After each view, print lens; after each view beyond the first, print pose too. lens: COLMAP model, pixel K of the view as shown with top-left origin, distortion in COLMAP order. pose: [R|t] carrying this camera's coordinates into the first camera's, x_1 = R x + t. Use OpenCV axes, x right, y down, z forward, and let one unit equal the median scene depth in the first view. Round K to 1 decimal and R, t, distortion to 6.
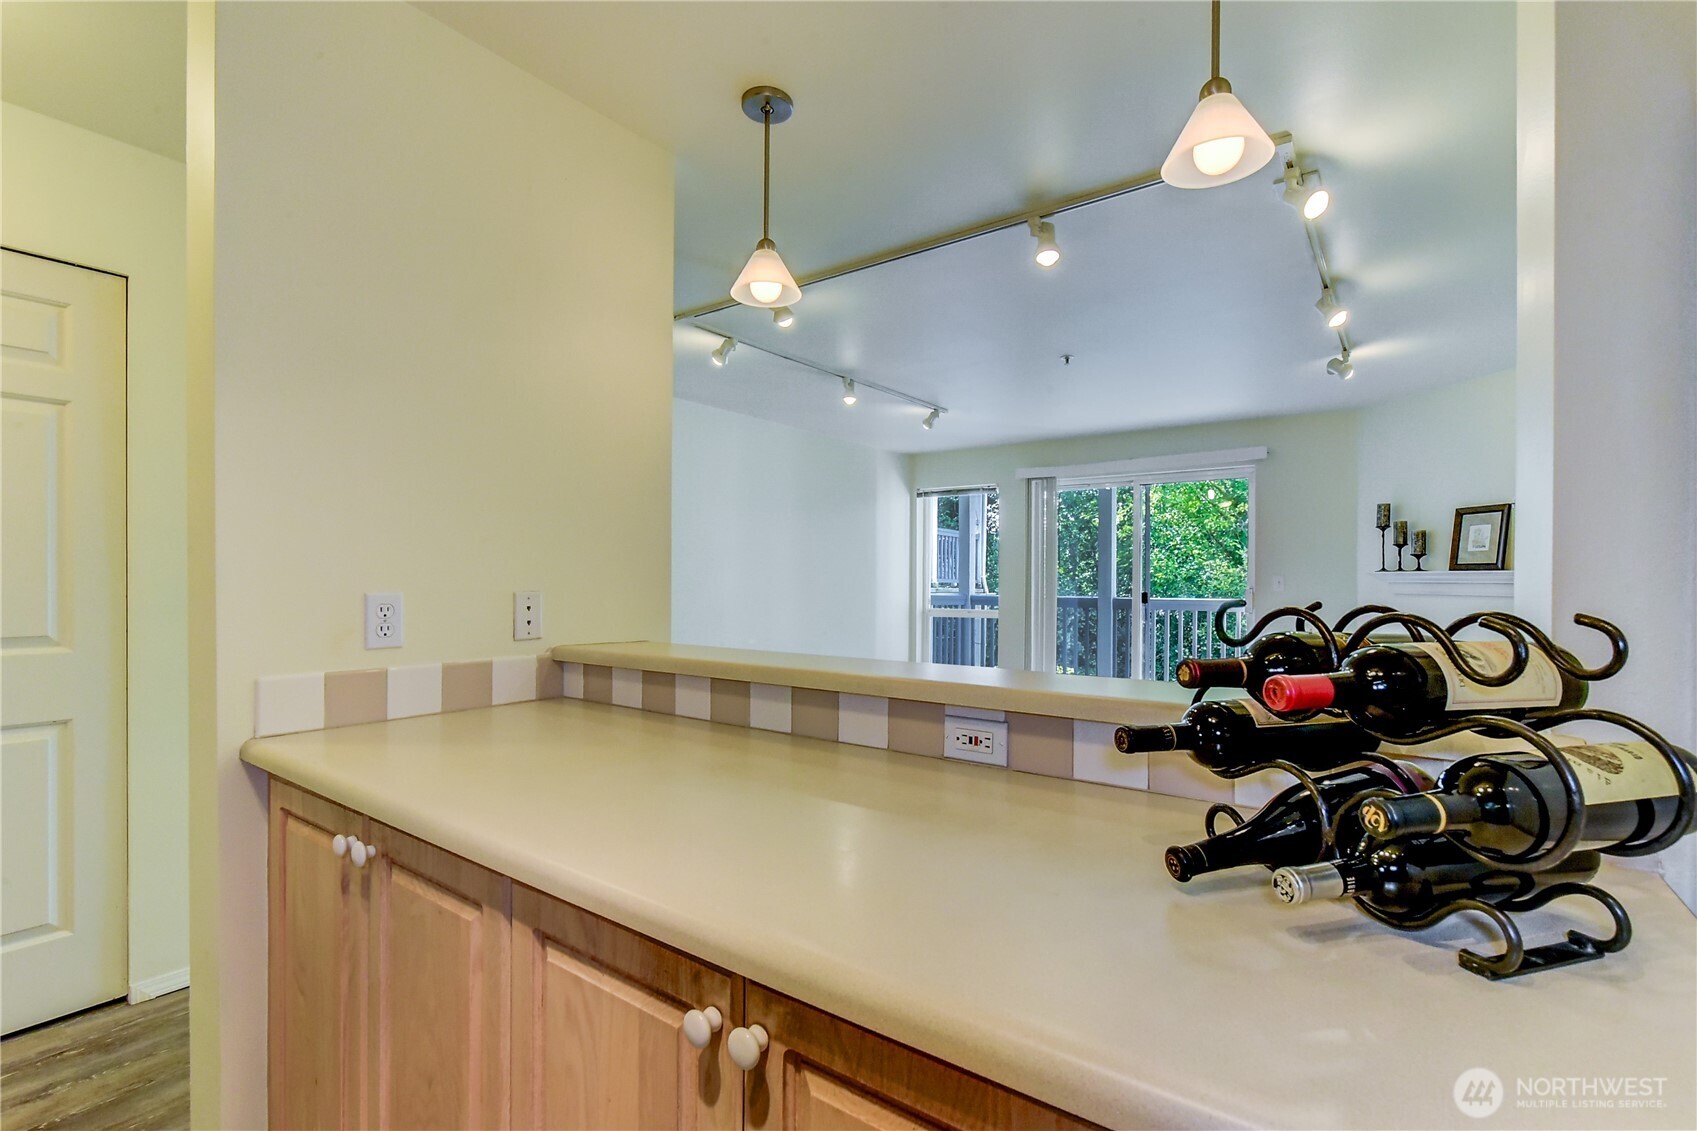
lens RADIAL K [[759.1, 0, 864.9], [0, 759.1, 580.8], [0, 0, 1]] dist [-0.000049, 0.000257]
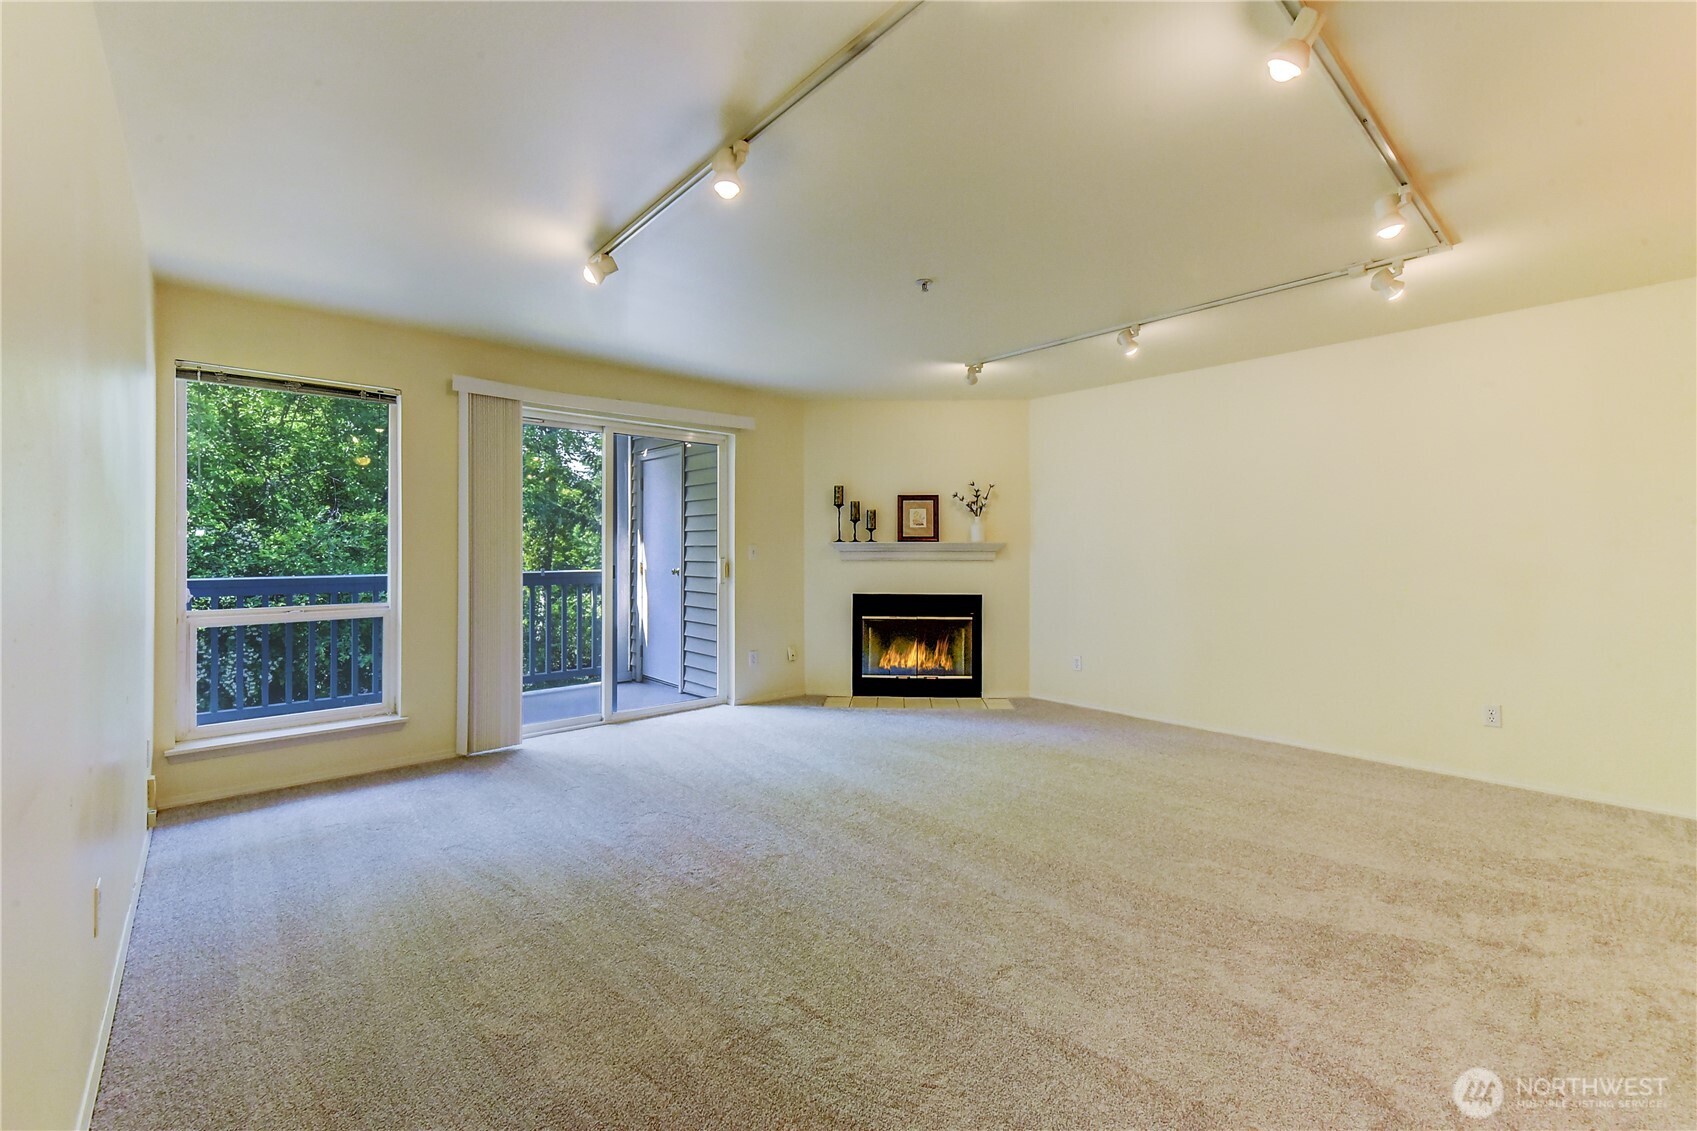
lens RADIAL K [[705.3, 0, 893.5], [0, 705.3, 550.8], [0, 0, 1]] dist [-0.000993, -0.000073]
pose [[0.176958, -0.005173, 0.984205, -0.427673], [0.005239, 0.999977, 0.004314, -0.002841], [-0.984205, 0.004393, 0.176981, 0.761488]]
